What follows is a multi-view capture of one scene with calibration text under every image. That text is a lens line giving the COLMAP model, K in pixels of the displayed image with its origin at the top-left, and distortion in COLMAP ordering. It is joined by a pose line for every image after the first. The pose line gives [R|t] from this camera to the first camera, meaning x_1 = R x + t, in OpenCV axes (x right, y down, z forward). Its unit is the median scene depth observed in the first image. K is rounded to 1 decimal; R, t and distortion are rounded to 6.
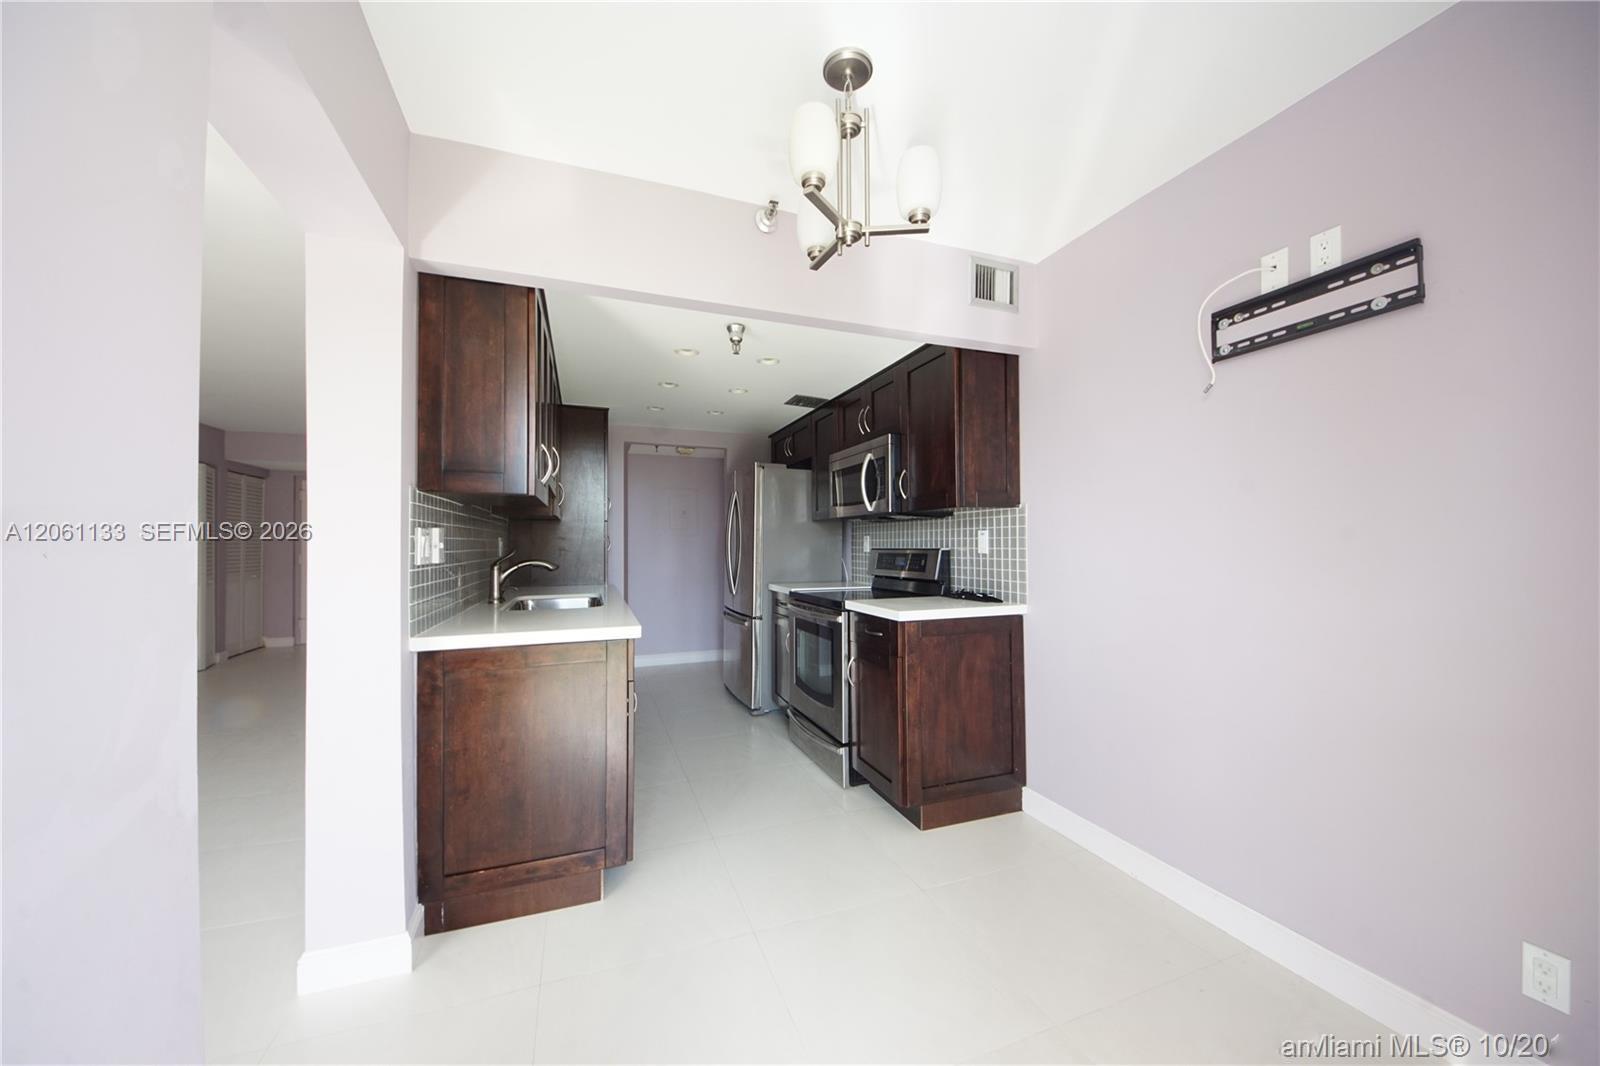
lens RADIAL K [[578.9, 0, 800.0], [0, 578.9, 533.0], [0, 0, 1]] dist [-0.060707, 0.000123]
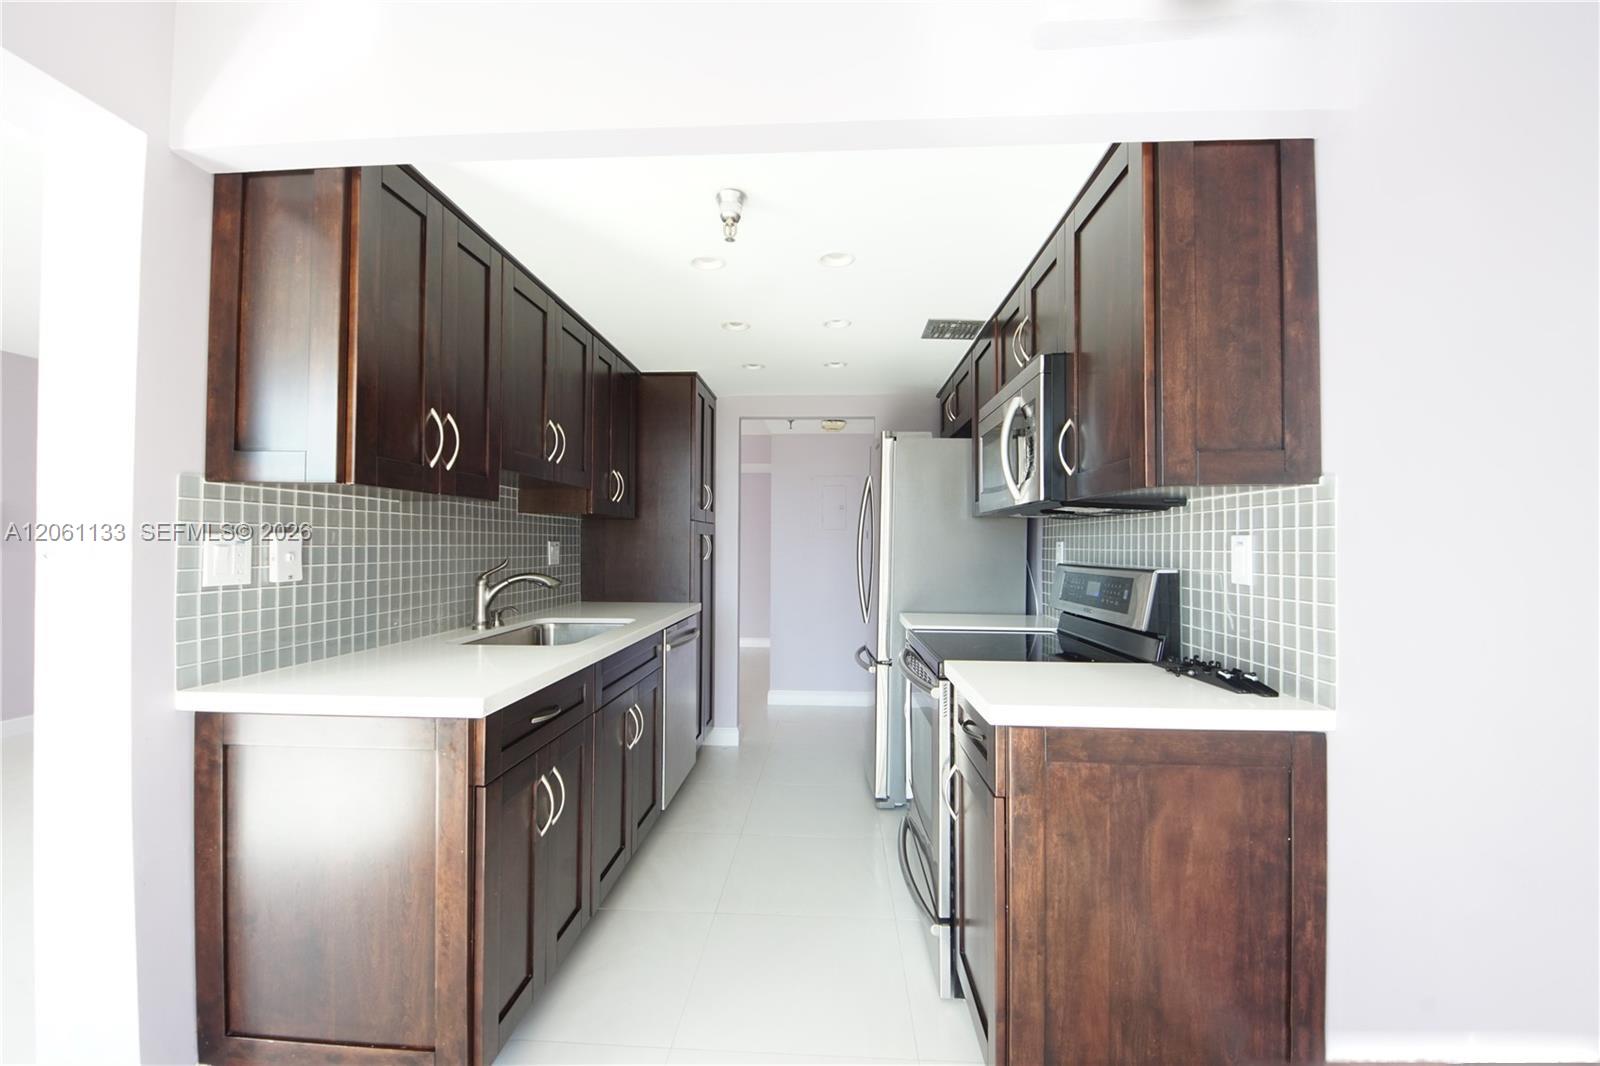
lens RADIAL K [[690.3, 0, 754.0], [0, 690.3, 534.6], [0, 0, 1]] dist [-0.000285, -0.025590]
pose [[0.907352, 0.001856, -0.420367, 0.199101], [-0.000295, 0.999993, 0.003779, -0.007810], [0.420371, -0.003304, 0.907346, 0.331828]]
